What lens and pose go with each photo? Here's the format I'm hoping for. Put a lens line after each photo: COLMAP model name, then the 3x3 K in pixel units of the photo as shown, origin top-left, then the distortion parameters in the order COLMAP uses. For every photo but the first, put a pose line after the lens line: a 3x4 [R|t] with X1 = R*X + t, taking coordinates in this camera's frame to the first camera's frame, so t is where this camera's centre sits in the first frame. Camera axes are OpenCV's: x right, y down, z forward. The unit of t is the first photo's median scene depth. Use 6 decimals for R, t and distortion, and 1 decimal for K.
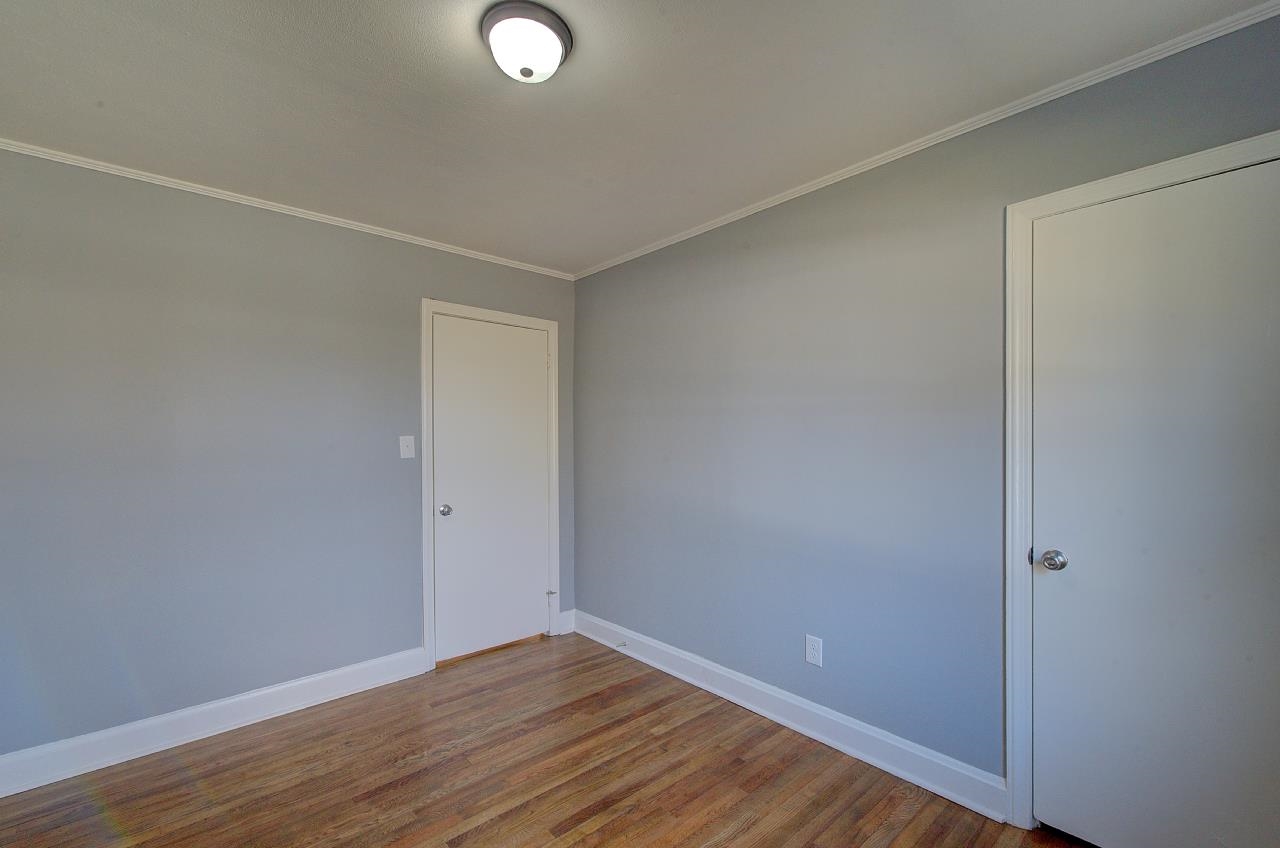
lens RADIAL K [[548.6, 0, 647.1], [0, 548.6, 437.3], [0, 0, 1]] dist [0.001763, 0.000605]
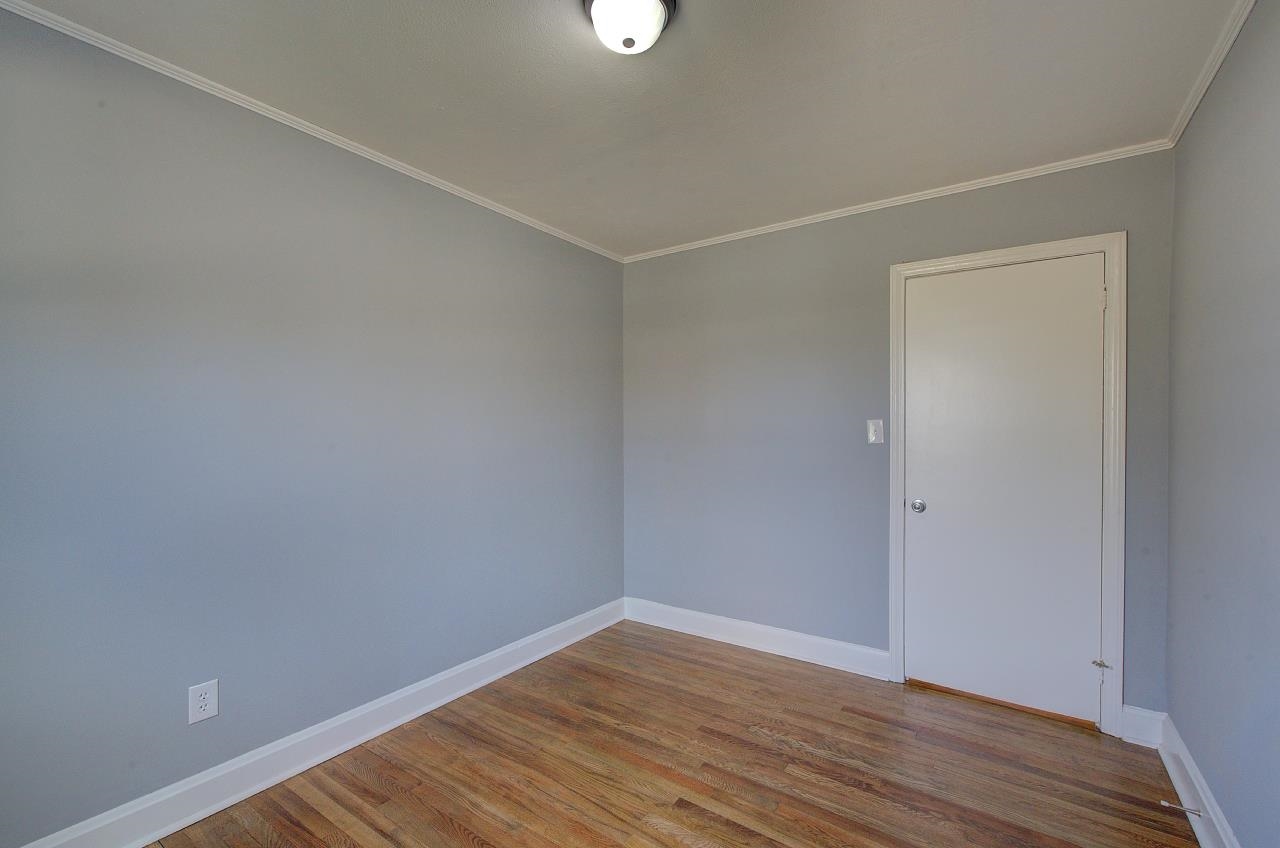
lens RADIAL K [[548.6, 0, 647.1], [0, 548.6, 437.3], [0, 0, 1]] dist [0.001763, 0.000605]
pose [[0.225075, 0.021069, -0.974114, 0.405465], [0.000934, 0.999761, 0.021840, 0.006600], [0.974341, -0.005825, 0.225001, 0.437551]]
